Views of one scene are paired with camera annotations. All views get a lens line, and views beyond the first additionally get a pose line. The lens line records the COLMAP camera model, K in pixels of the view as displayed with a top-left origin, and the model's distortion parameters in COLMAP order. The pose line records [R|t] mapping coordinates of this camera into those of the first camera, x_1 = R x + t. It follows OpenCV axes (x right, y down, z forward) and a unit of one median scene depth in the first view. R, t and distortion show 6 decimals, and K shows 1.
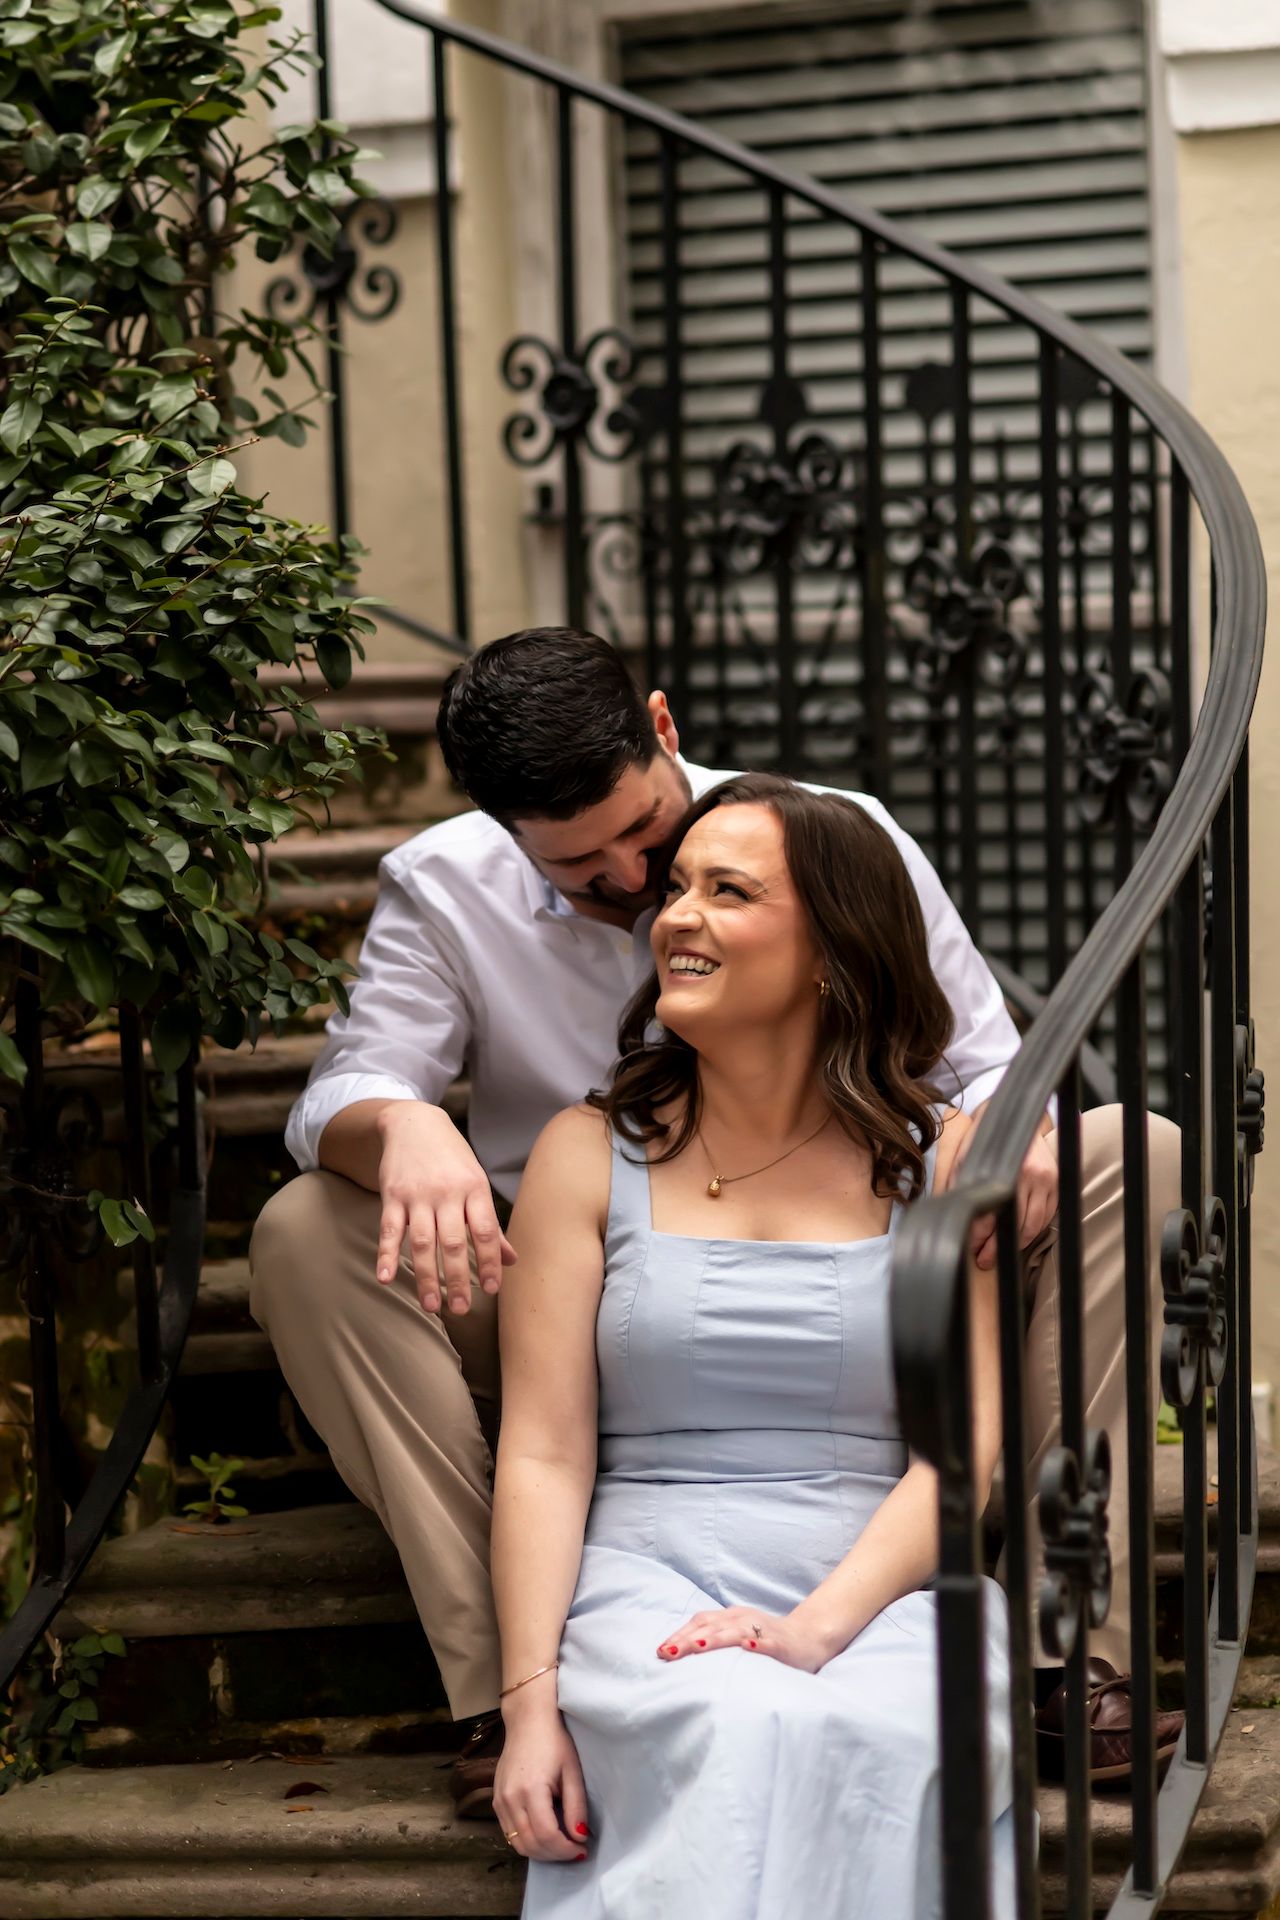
lens RADIAL K [[4829.9, 0, 640.0], [0, 4829.9, 960.0], [0, 0, 1]] dist [-0.026727, -0.013034]
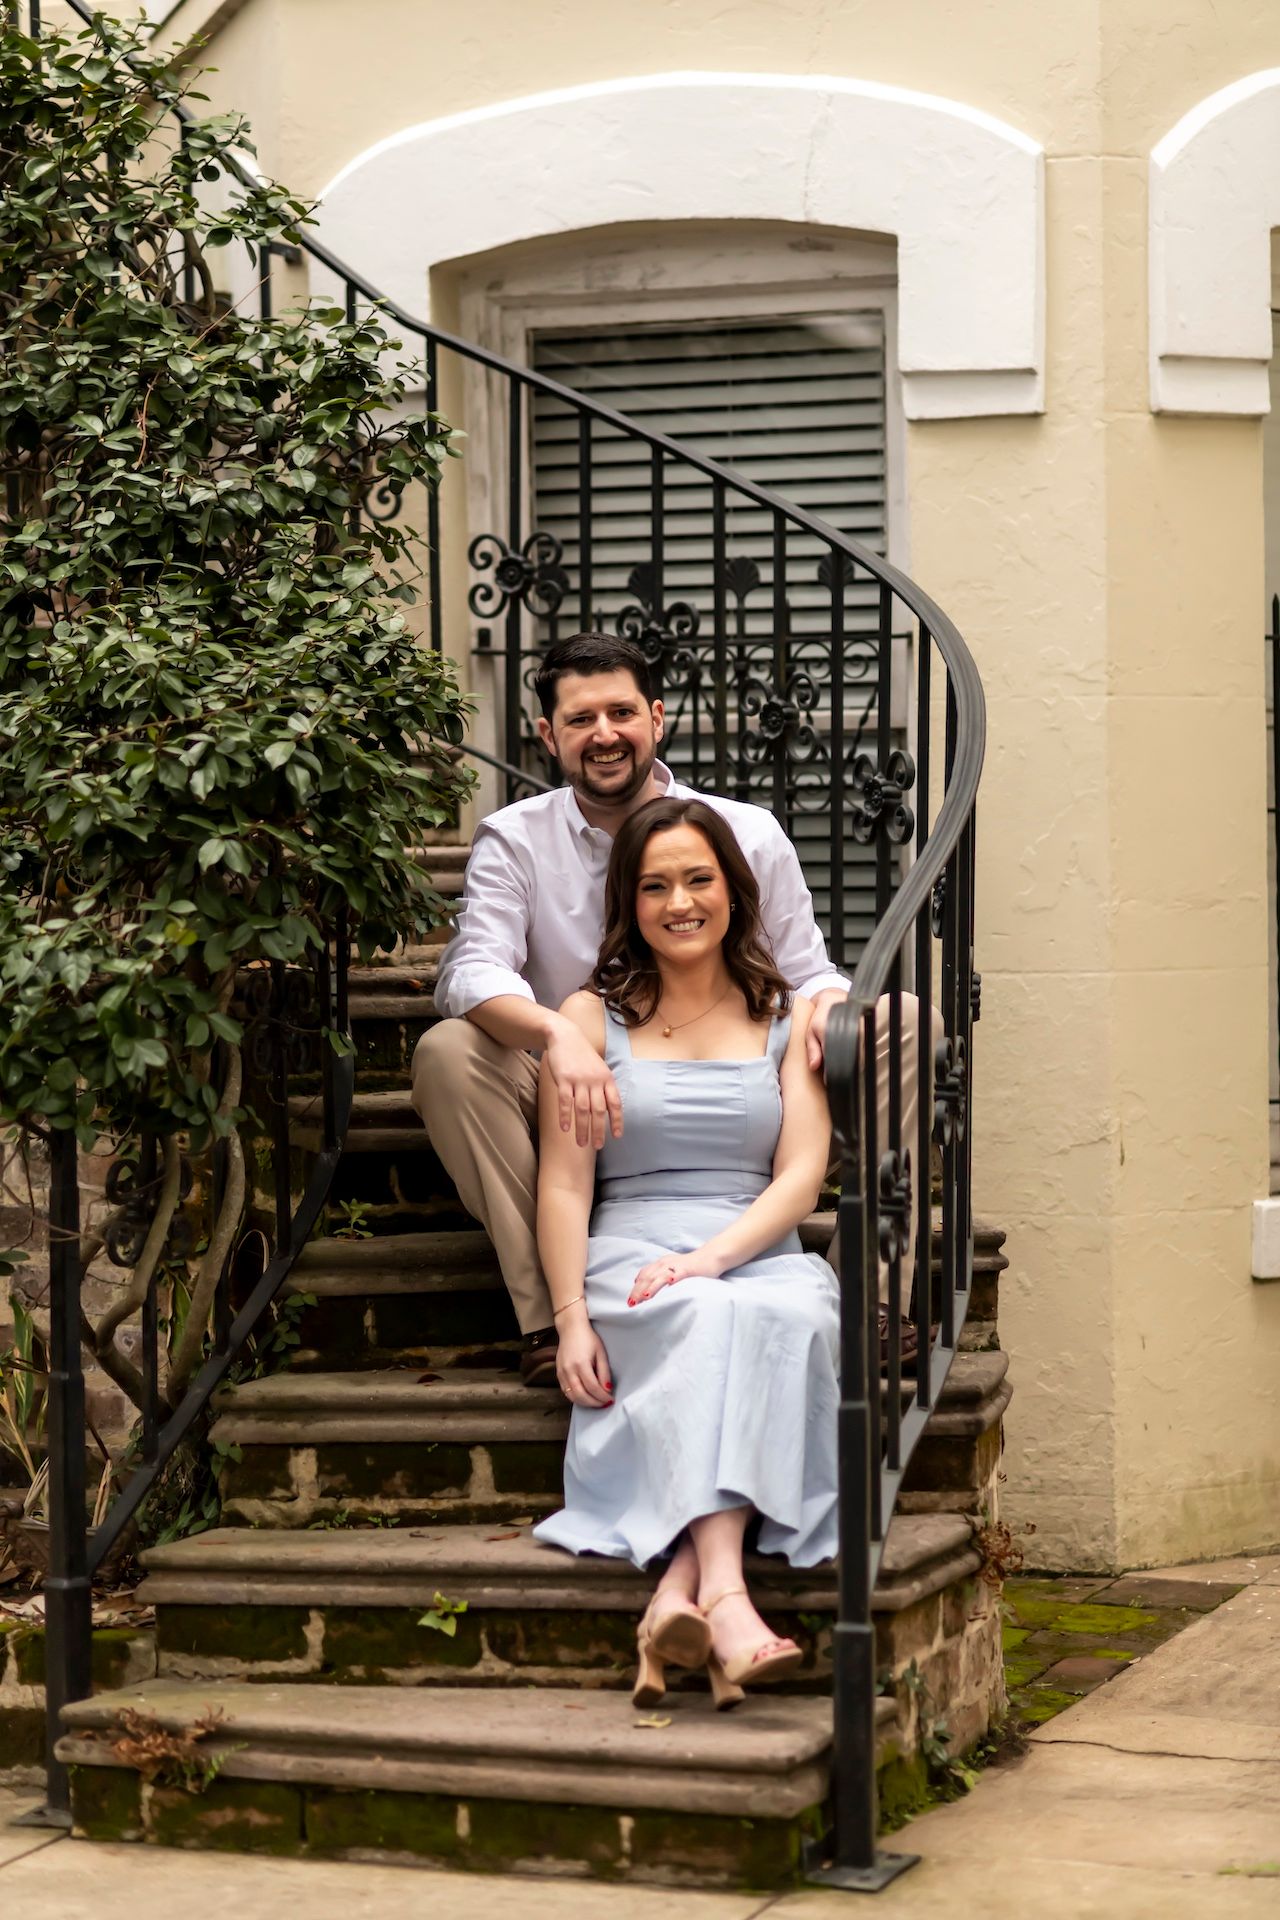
lens RADIAL K [[4667.6, 0, 600.4], [0, 4667.6, 998.9], [0, 0, 1]] dist [0.004138, -0.816916]
pose [[0.996062, 0.018187, 0.086774, -0.152285], [-0.016466, 0.999654, -0.020500, 0.067384], [-0.087117, 0.018990, 0.996017, -0.661589]]
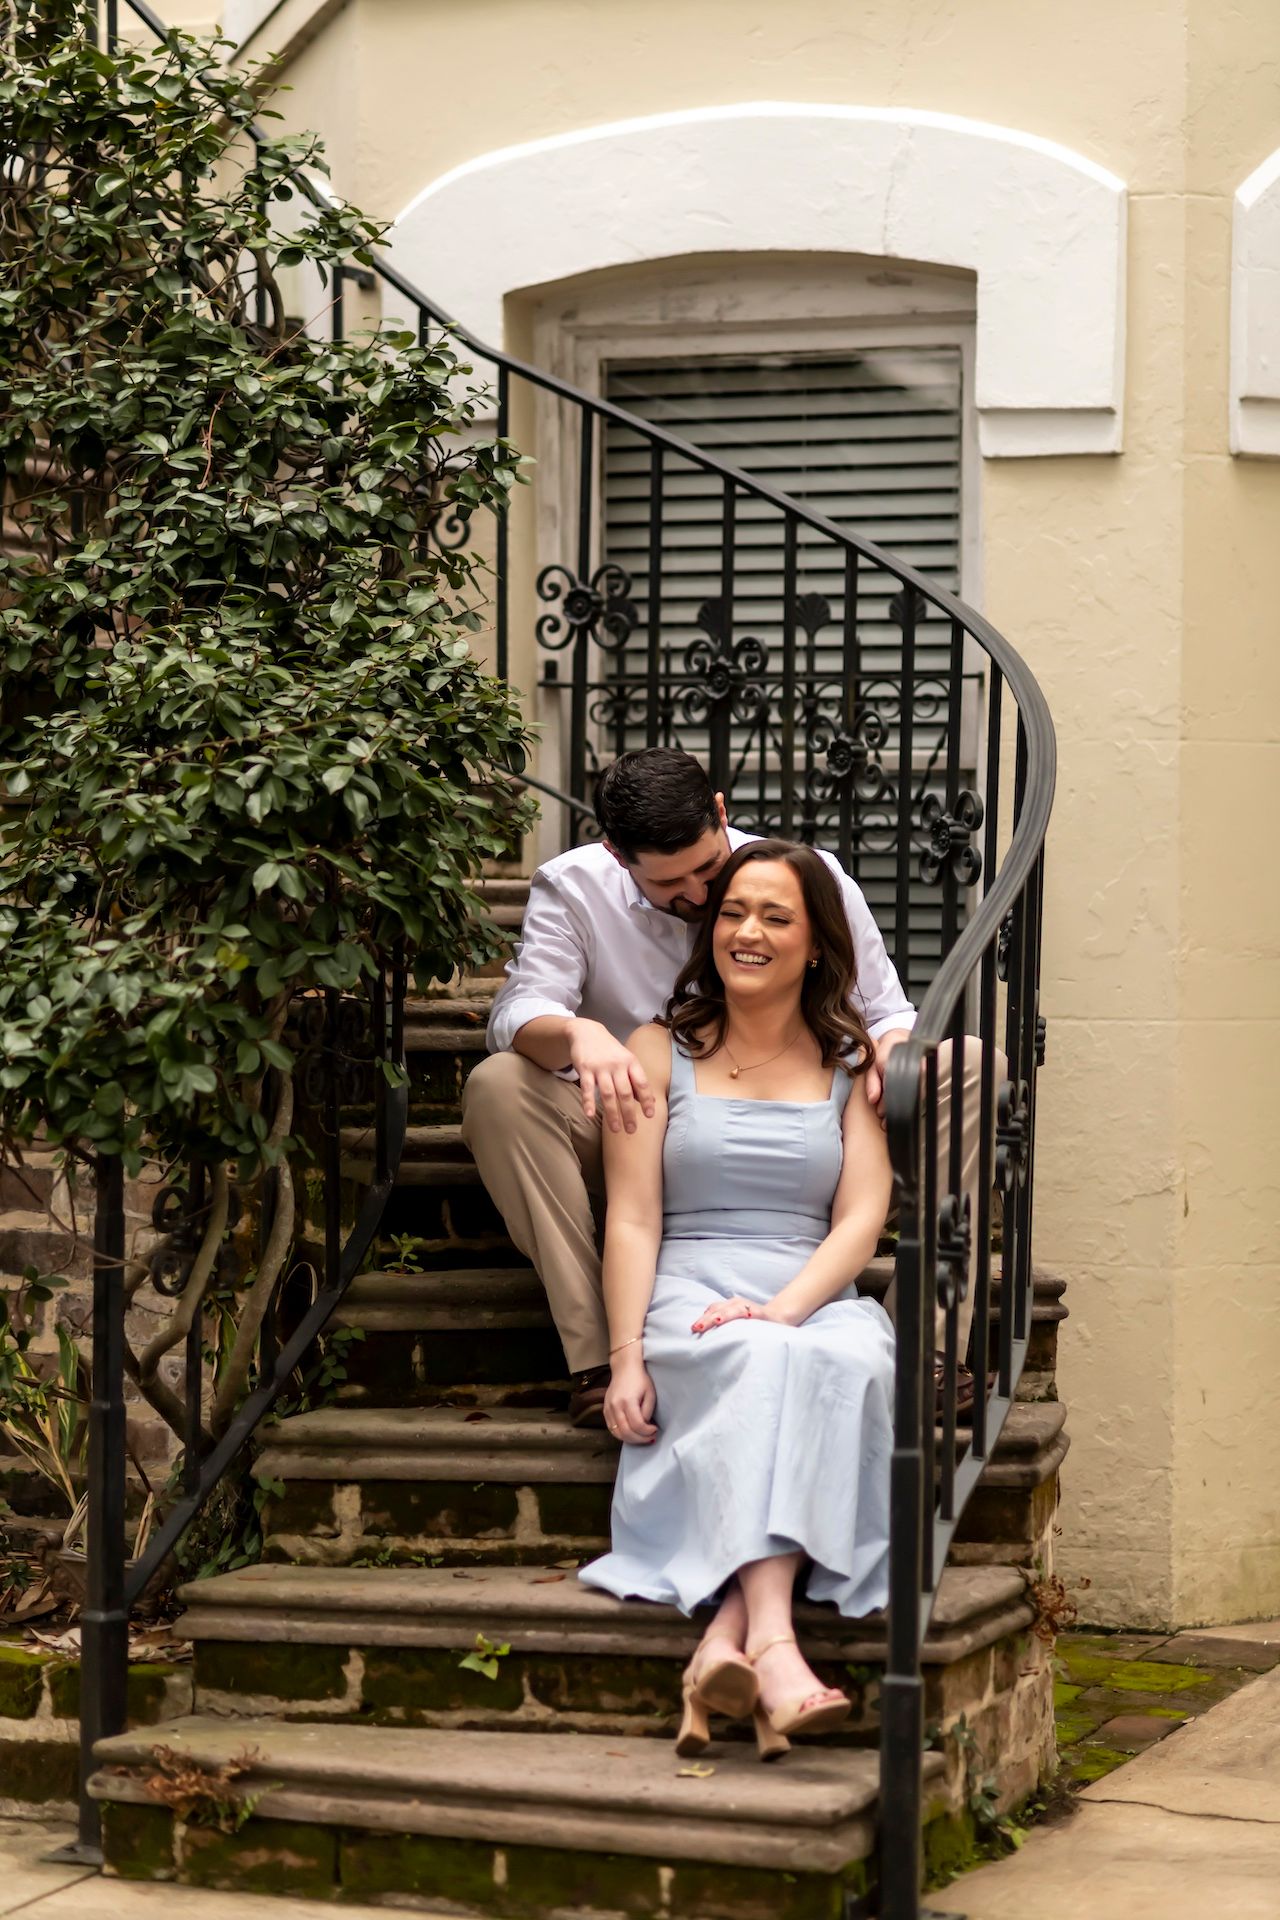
lens RADIAL K [[4667.6, 0, 600.4], [0, 4667.6, 998.9], [0, 0, 1]] dist [0.004138, -0.816916]
pose [[0.996551, 0.040312, 0.072539, -0.147820], [-0.038218, 0.998818, -0.030028, 0.070531], [-0.073664, 0.027152, 0.996913, -0.637149]]
